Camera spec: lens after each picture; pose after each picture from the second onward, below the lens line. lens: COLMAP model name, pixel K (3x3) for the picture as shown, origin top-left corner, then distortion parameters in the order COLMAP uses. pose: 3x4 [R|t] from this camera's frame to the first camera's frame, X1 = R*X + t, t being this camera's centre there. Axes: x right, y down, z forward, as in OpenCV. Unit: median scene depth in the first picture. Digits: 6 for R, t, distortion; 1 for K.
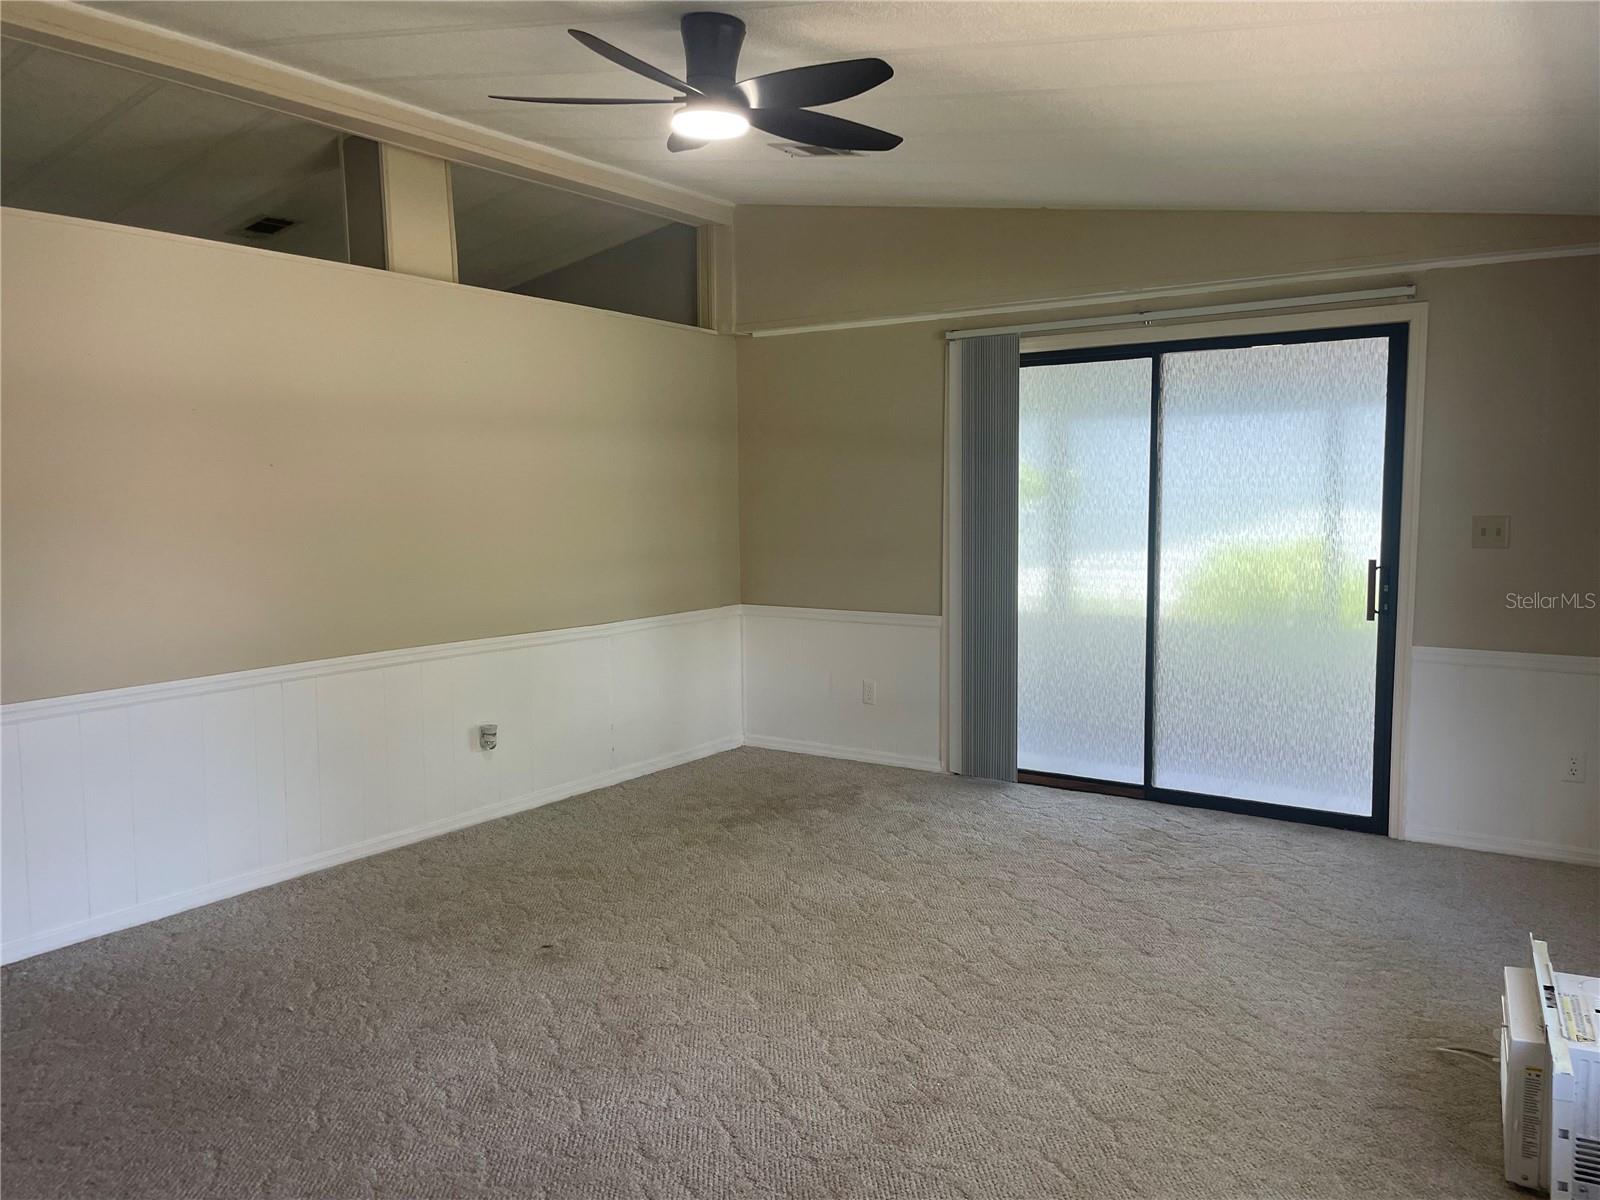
lens RADIAL K [[1213.0, 0, 809.7], [0, 1213.0, 599.3], [0, 0, 1]] dist [0.072571, -0.048046]
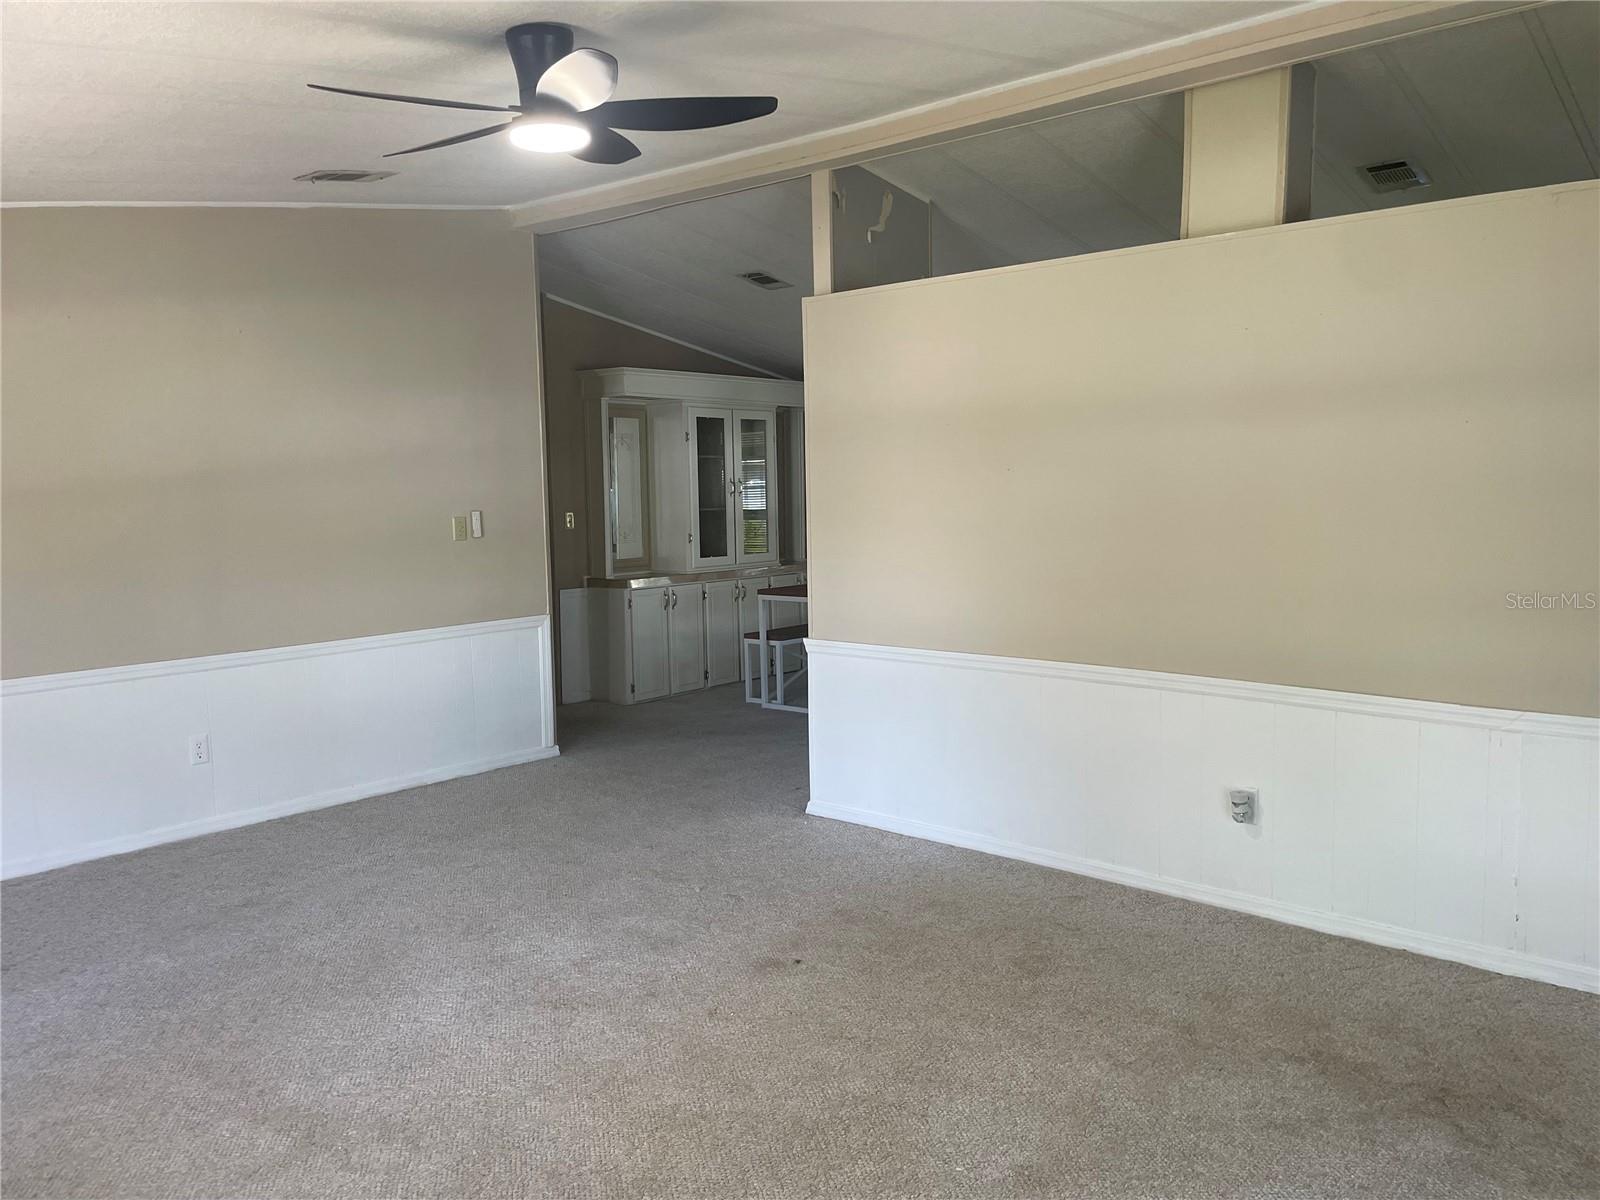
lens RADIAL K [[1213.0, 0, 808.9], [0, 1213.0, 606.8], [0, 0, 1]] dist [0.072571, -0.048046]
pose [[-0.113754, 0.115635, -0.986757, 0.575167], [-0.077037, 0.989187, 0.124800, -0.099301], [0.990518, 0.090214, -0.103616, 0.856507]]
